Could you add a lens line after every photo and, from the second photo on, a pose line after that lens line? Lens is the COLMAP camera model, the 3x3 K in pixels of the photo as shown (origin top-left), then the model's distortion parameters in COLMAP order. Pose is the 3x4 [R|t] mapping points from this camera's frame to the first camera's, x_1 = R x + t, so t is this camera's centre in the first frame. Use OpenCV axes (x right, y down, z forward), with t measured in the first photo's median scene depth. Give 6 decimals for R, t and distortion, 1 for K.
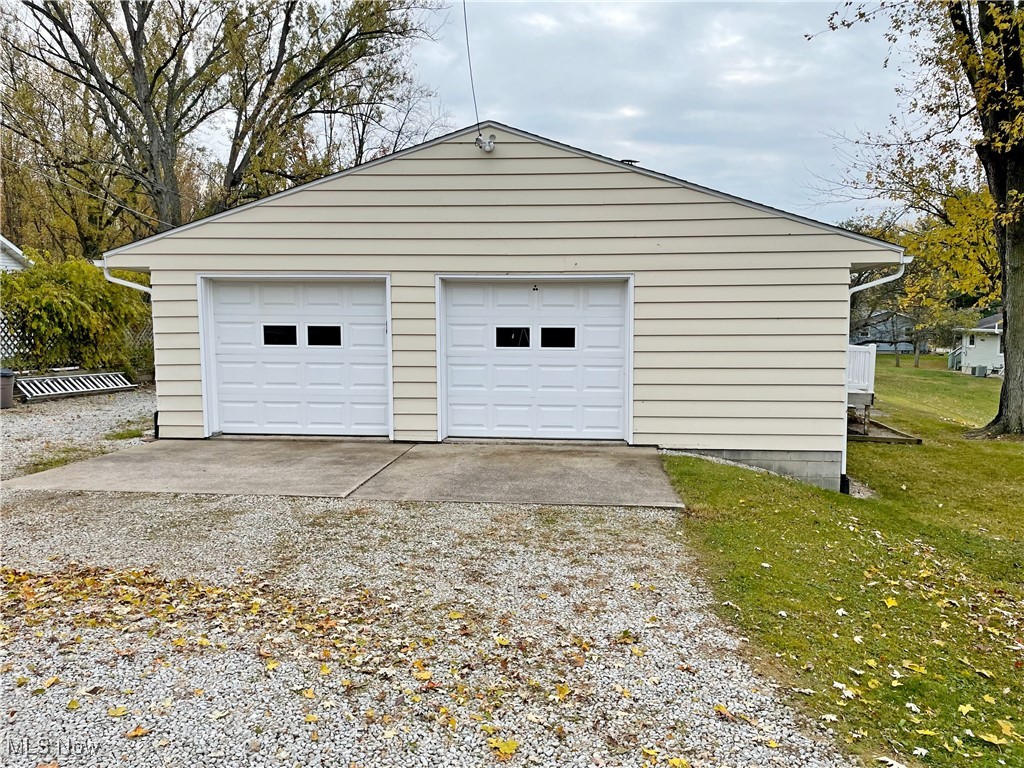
lens RADIAL K [[776.9, 0, 511.8], [0, 776.9, 383.4], [0, 0, 1]] dist [0.071868, 0.000021]
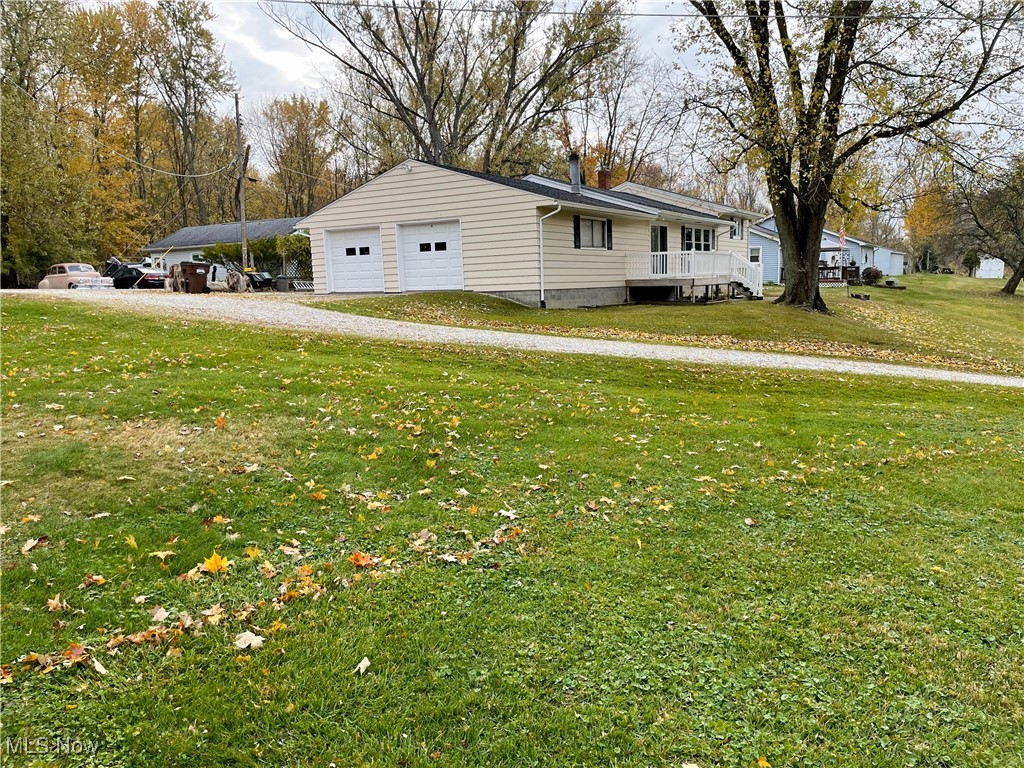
lens RADIAL K [[776.9, 0, 512.3], [0, 776.9, 384.5], [0, 0, 1]] dist [0.071868, 0.000021]
pose [[0.885041, 0.022734, -0.464957, 1.354749], [0.039823, 0.991448, 0.124280, 0.071012], [0.463806, -0.128509, 0.876567, -1.017696]]
